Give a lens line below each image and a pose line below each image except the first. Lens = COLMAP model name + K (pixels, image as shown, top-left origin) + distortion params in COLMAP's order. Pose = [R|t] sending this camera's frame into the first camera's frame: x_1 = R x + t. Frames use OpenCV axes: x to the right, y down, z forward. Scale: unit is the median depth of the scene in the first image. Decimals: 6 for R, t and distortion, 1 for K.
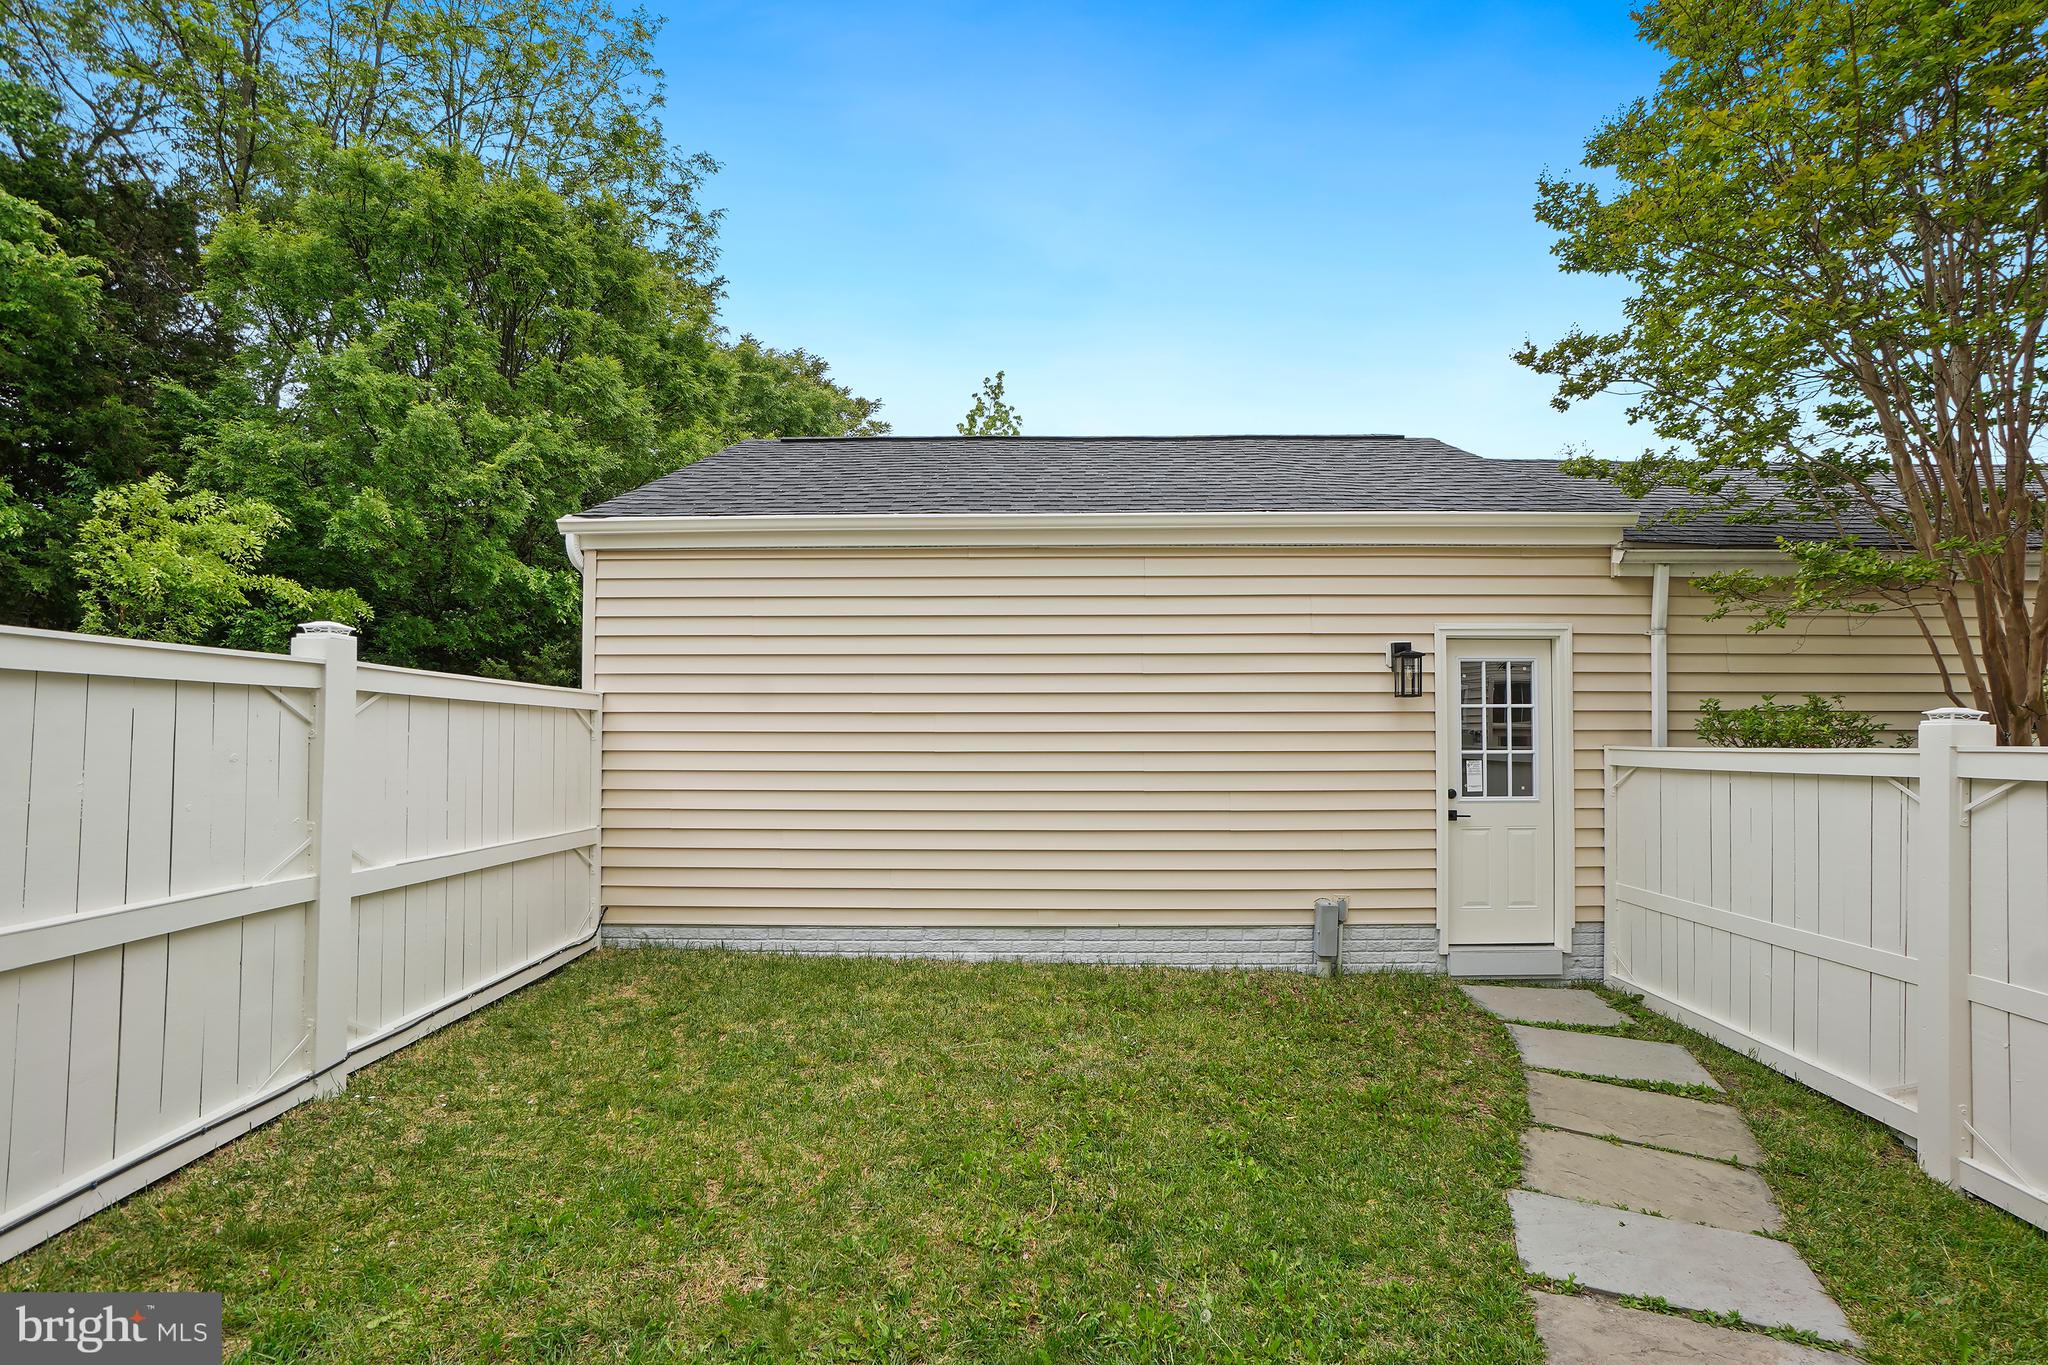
lens RADIAL K [[919.2, 0, 1051.8], [0, 919.2, 713.8], [0, 0, 1]] dist [-0.063760, 0.020636]
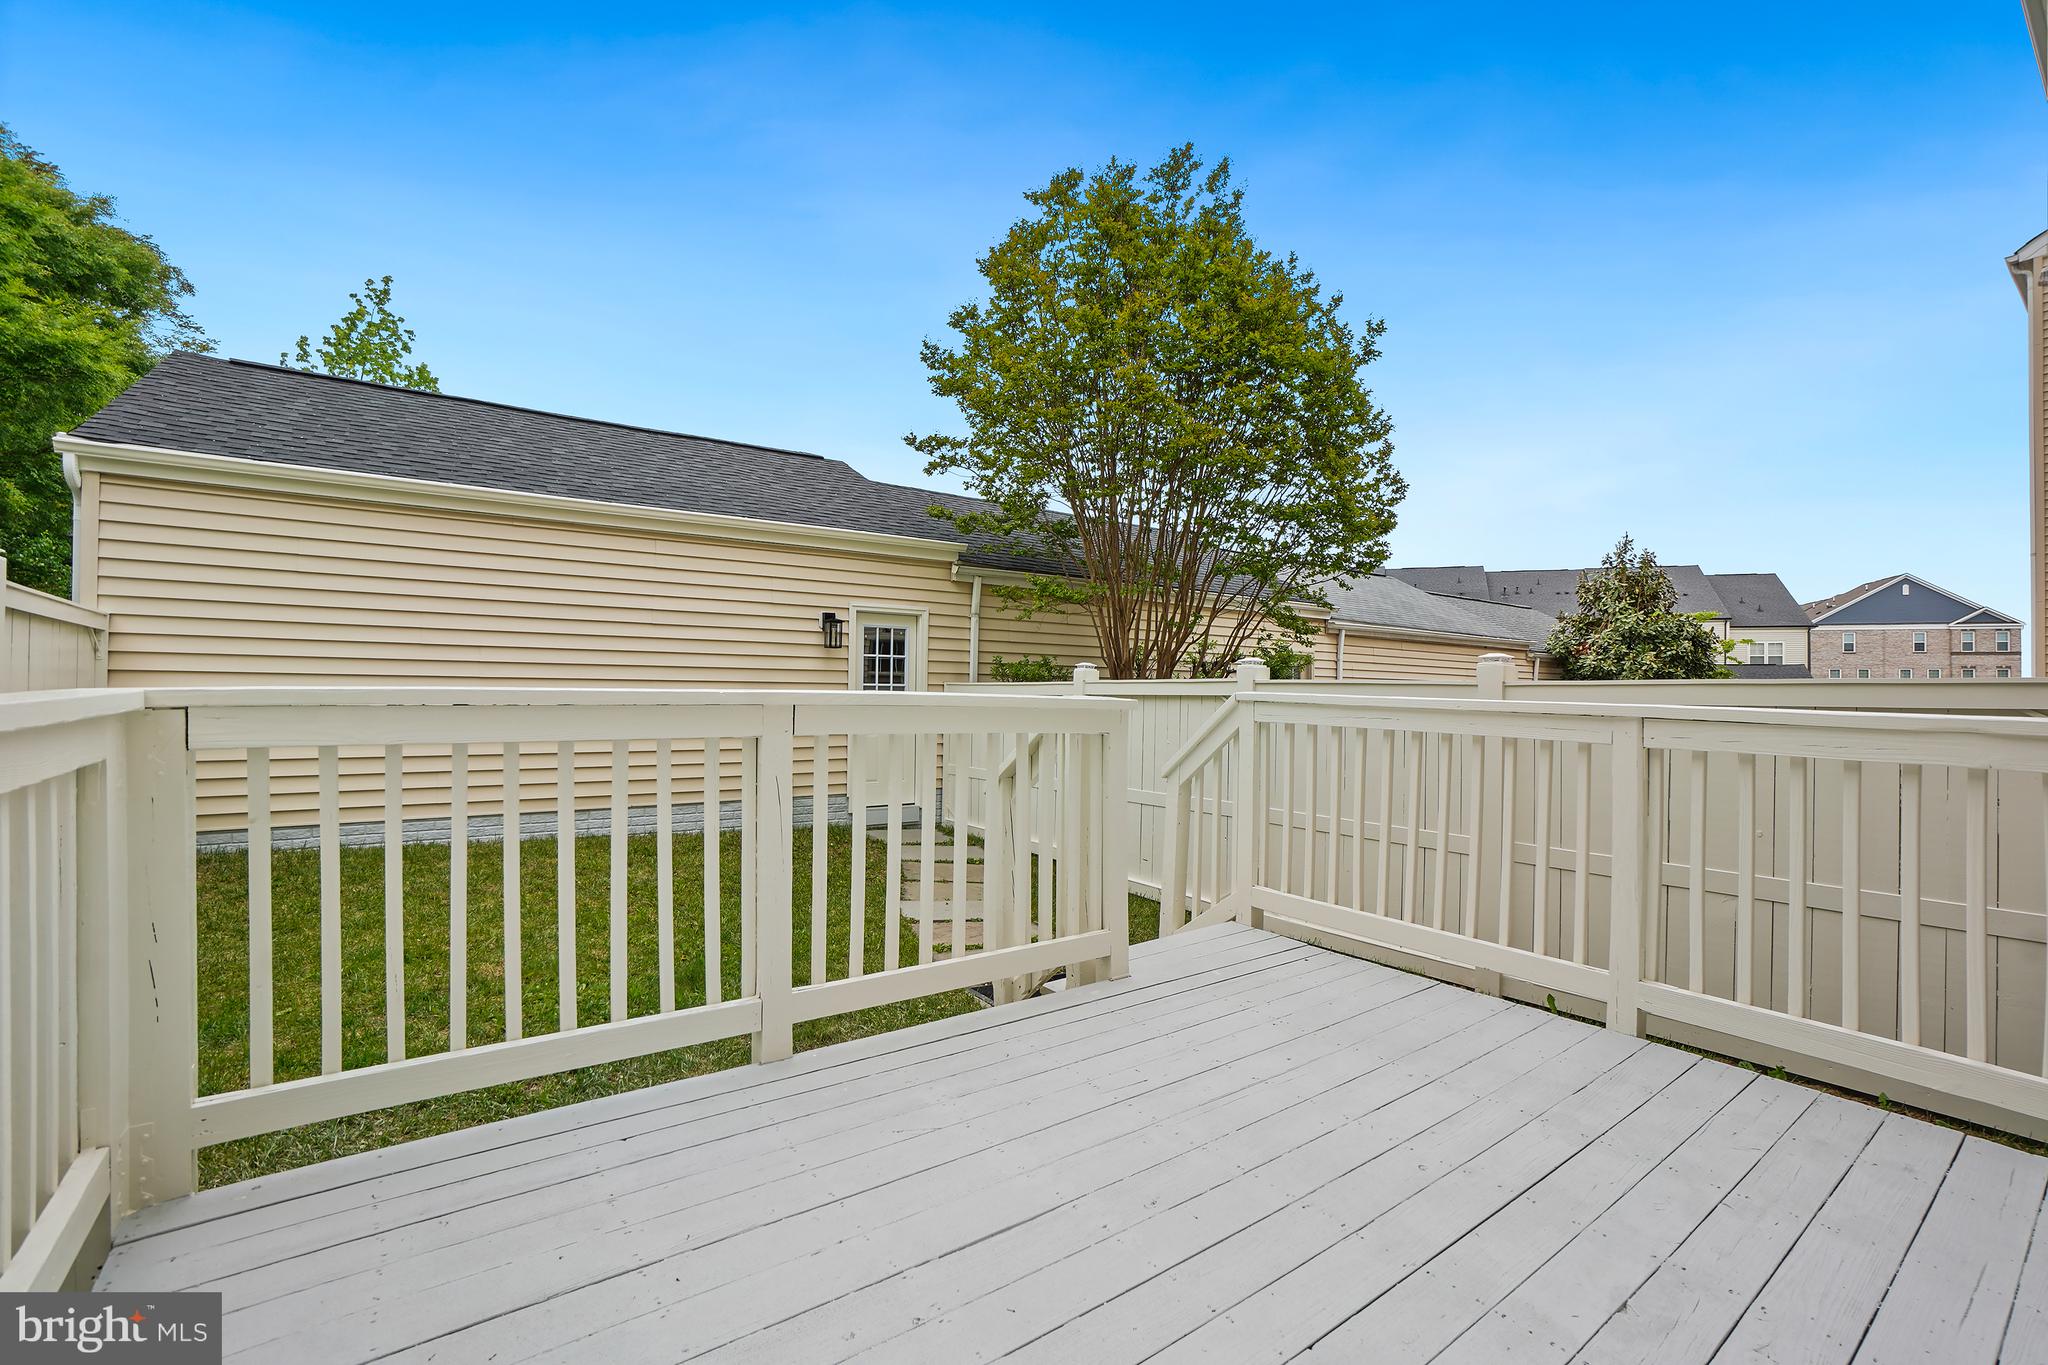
lens RADIAL K [[851.6, 0, 1024.0], [0, 851.6, 682.5], [0, 0, 1]] dist [-0.000484, -0.000061]
pose [[0.799947, 0.015045, 0.599882, -0.212954], [-0.030275, 0.999424, 0.015307, 0.007566], [-0.599306, -0.030406, 0.799942, -0.349318]]
